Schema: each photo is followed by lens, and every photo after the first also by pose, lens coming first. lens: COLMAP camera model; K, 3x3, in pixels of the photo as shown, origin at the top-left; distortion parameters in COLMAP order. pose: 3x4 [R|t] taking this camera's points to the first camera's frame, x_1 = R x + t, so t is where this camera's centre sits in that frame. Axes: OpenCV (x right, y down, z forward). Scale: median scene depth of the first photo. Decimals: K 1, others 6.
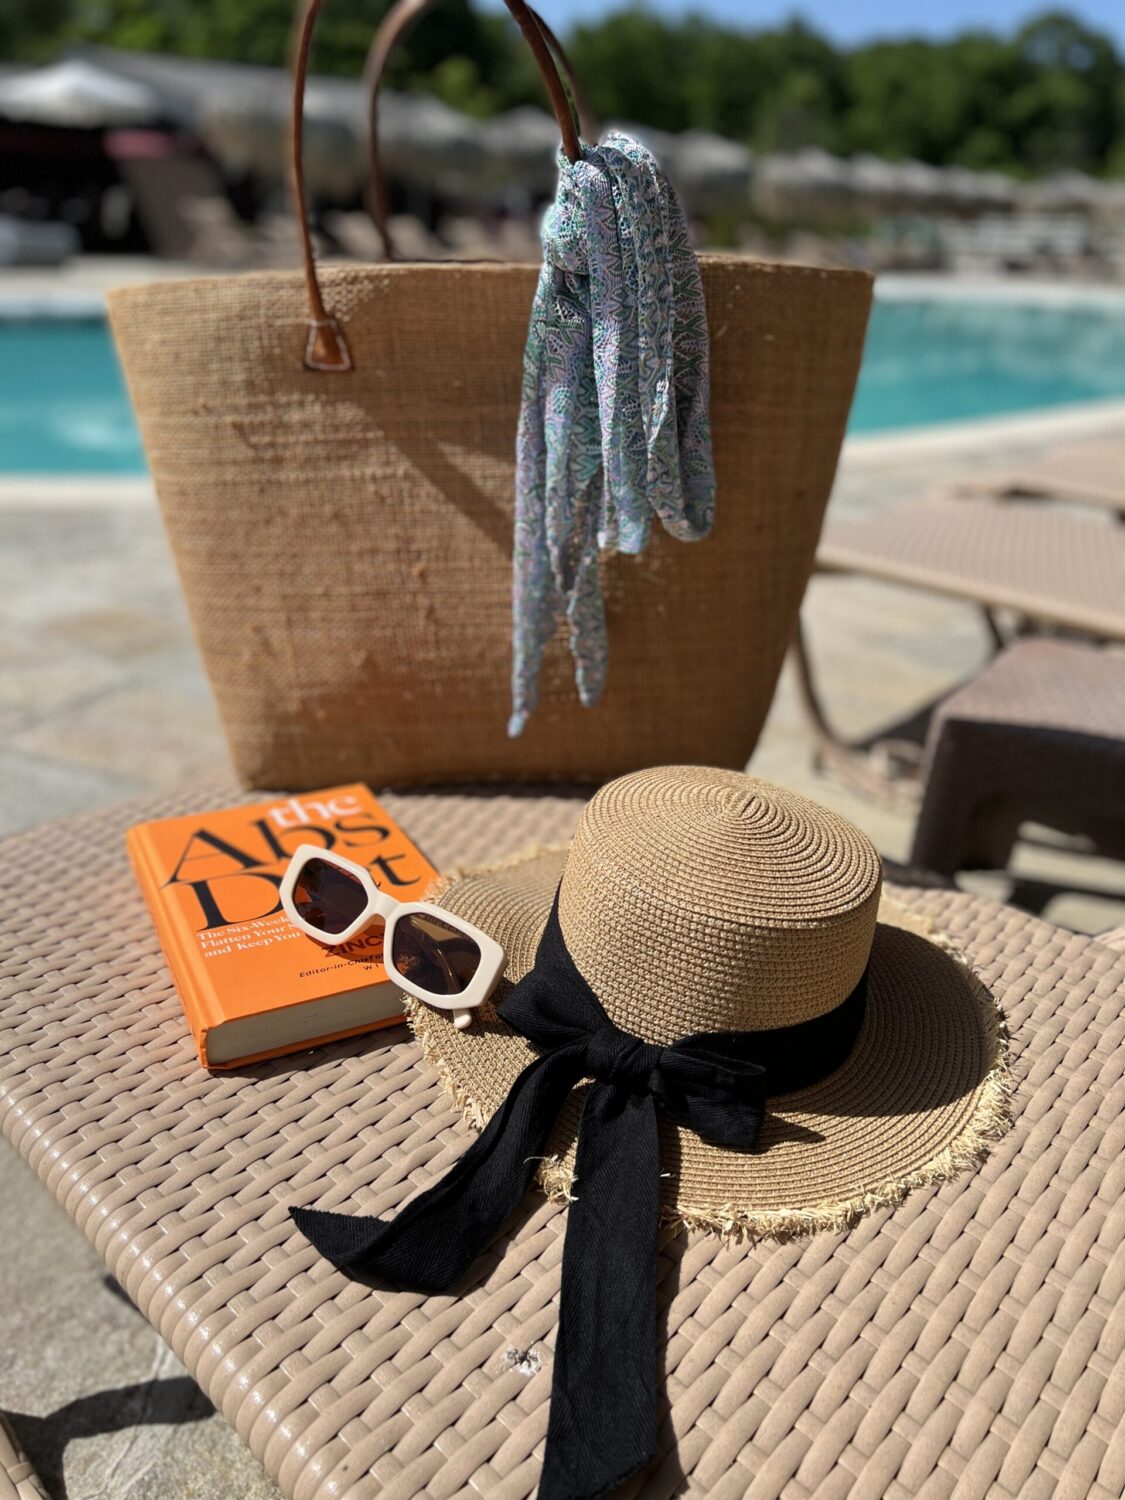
lens RADIAL K [[1122.3, 0, 566.0], [0, 1122.3, 768.0], [0, 0, 1]] dist [0.050781, -0.068803]
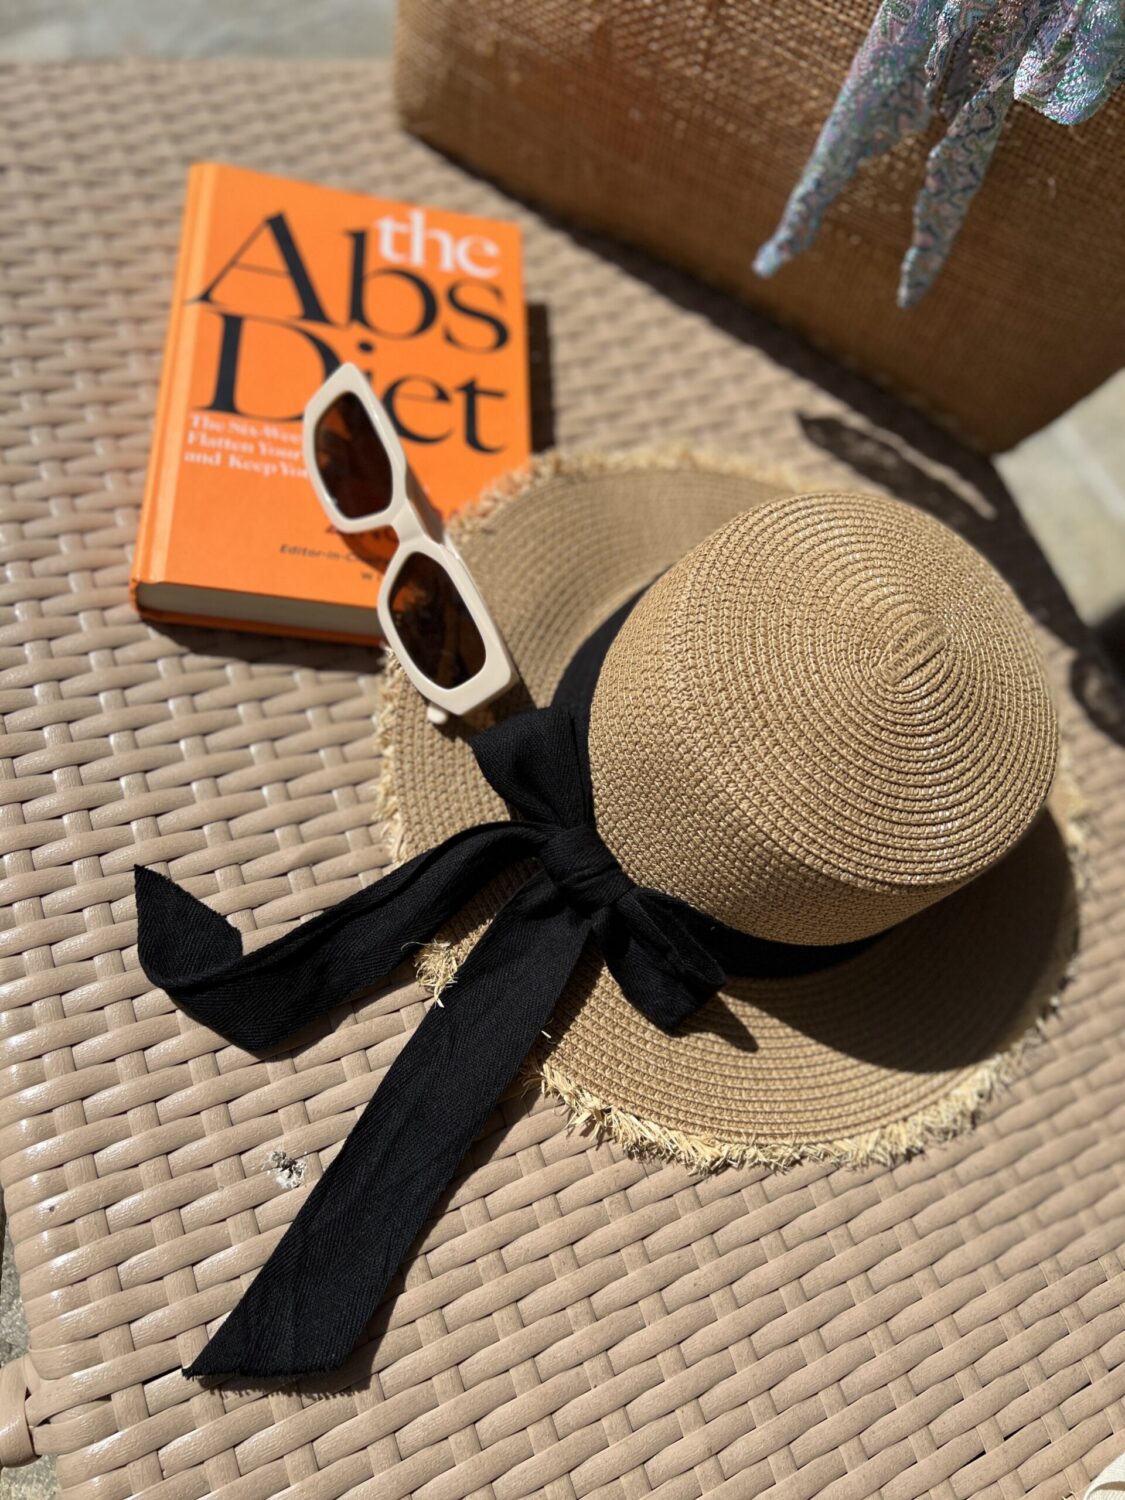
lens RADIAL K [[1122.3, 0, 563.7], [0, 1122.3, 745.2], [0, 0, 1]] dist [0.050781, -0.068803]
pose [[0.880121, 0.474697, -0.007057, 0.001909], [-0.380320, 0.713882, 0.587988, -0.197196], [0.284154, -0.514816, 0.808839, 0.294044]]
